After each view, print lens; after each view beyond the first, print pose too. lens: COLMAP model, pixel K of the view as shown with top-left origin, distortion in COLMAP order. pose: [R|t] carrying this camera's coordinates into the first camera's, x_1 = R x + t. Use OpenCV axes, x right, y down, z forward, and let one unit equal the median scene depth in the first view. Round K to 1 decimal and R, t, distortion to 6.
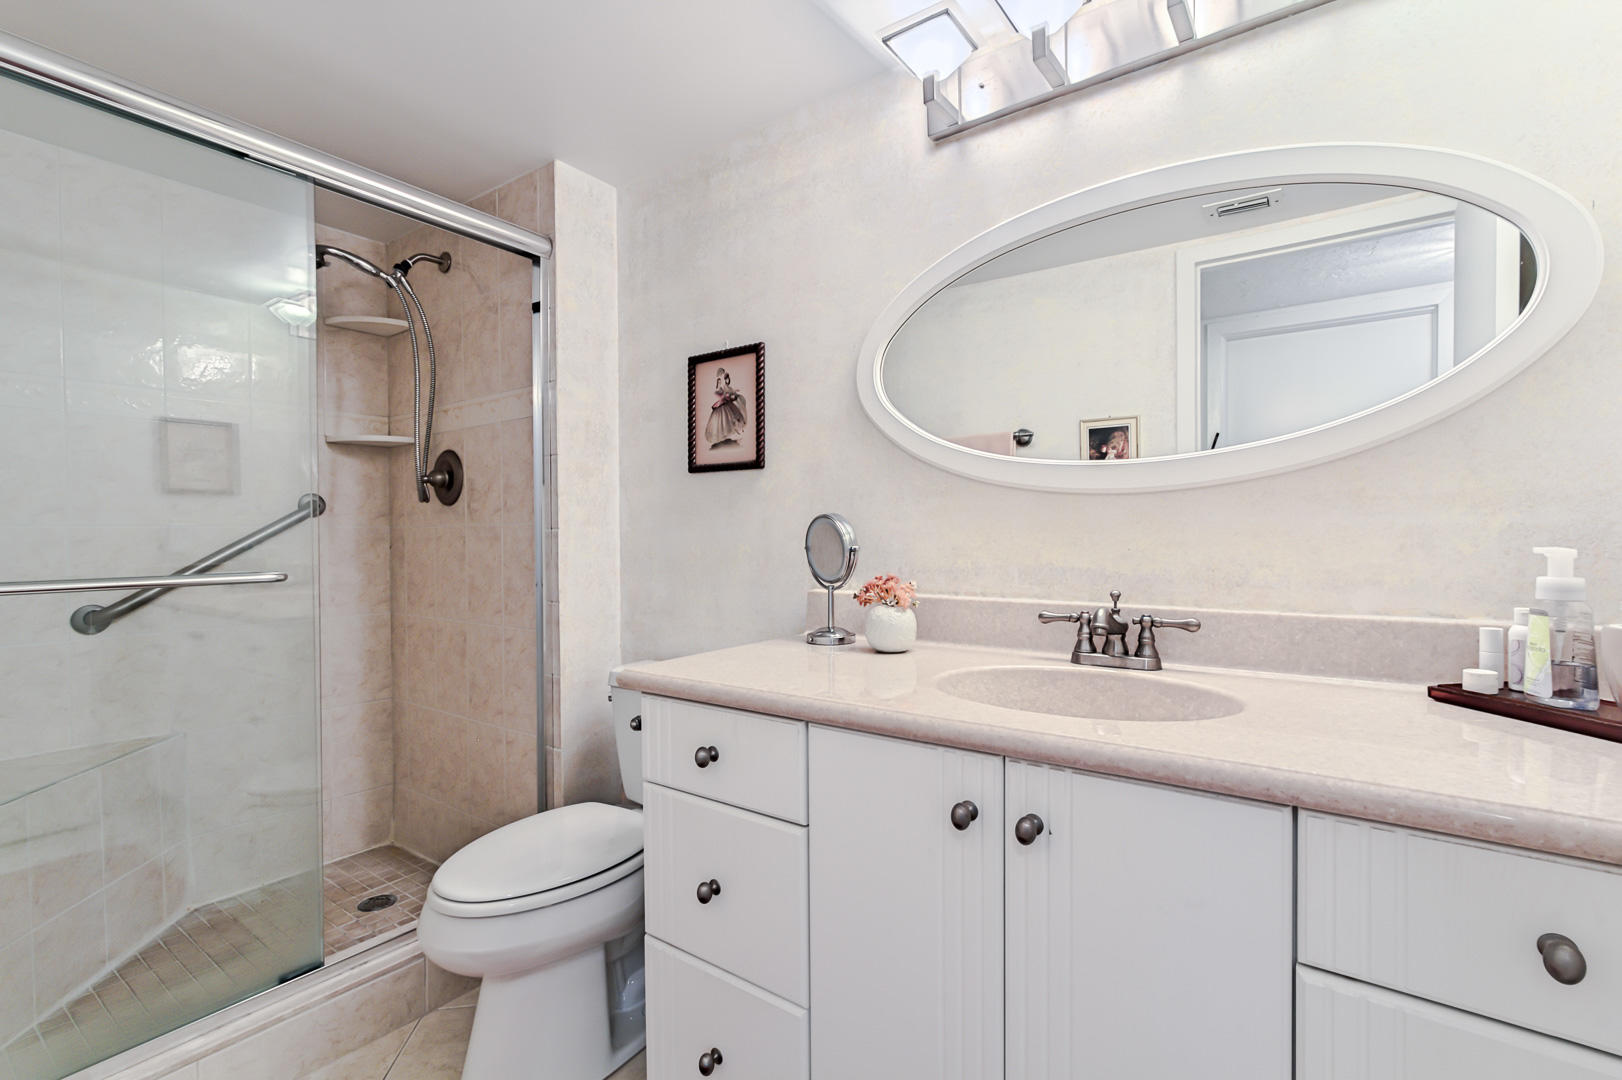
lens RADIAL K [[735.0, 0, 811.8], [0, 735.0, 540.7], [0, 0, 1]] dist [-0.007934, 0.002760]
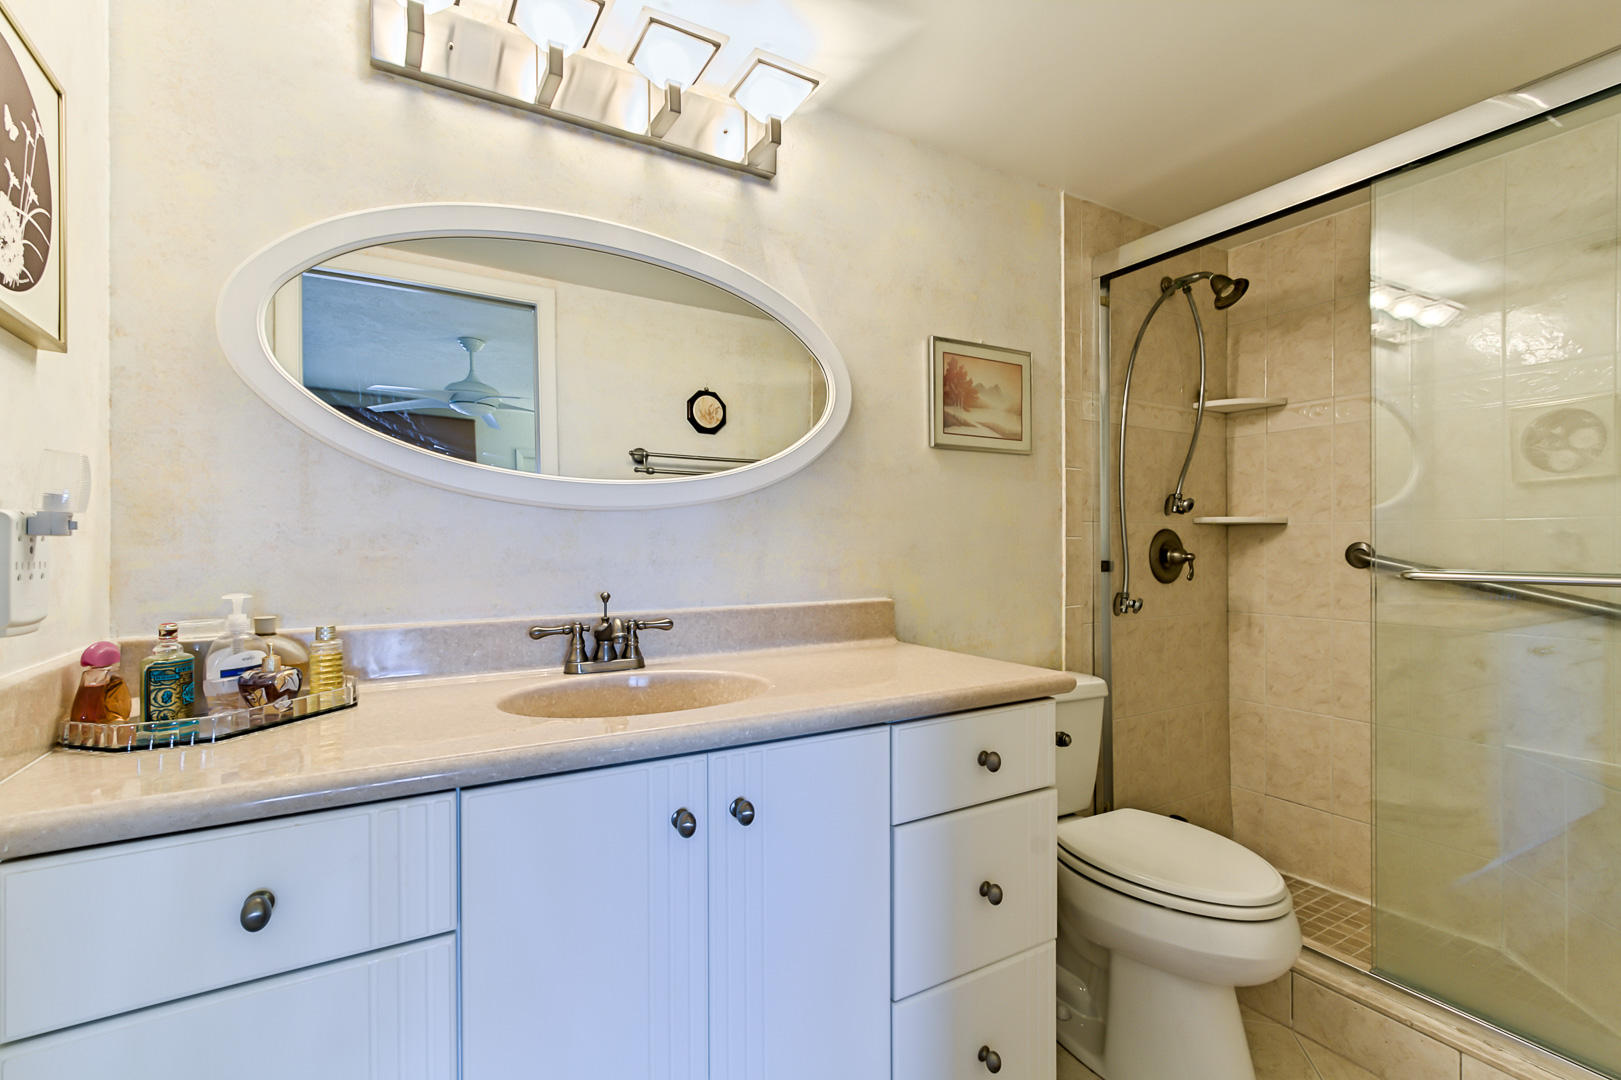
lens RADIAL K [[734.5, 0, 797.0], [0, 734.5, 539.8], [0, 0, 1]] dist [-0.007934, 0.002760]
pose [[0.421053, 0.009638, 0.906985, -0.460049], [0.016101, 0.999707, -0.018098, 0.003121], [-0.906893, 0.022223, 0.420775, 0.292766]]
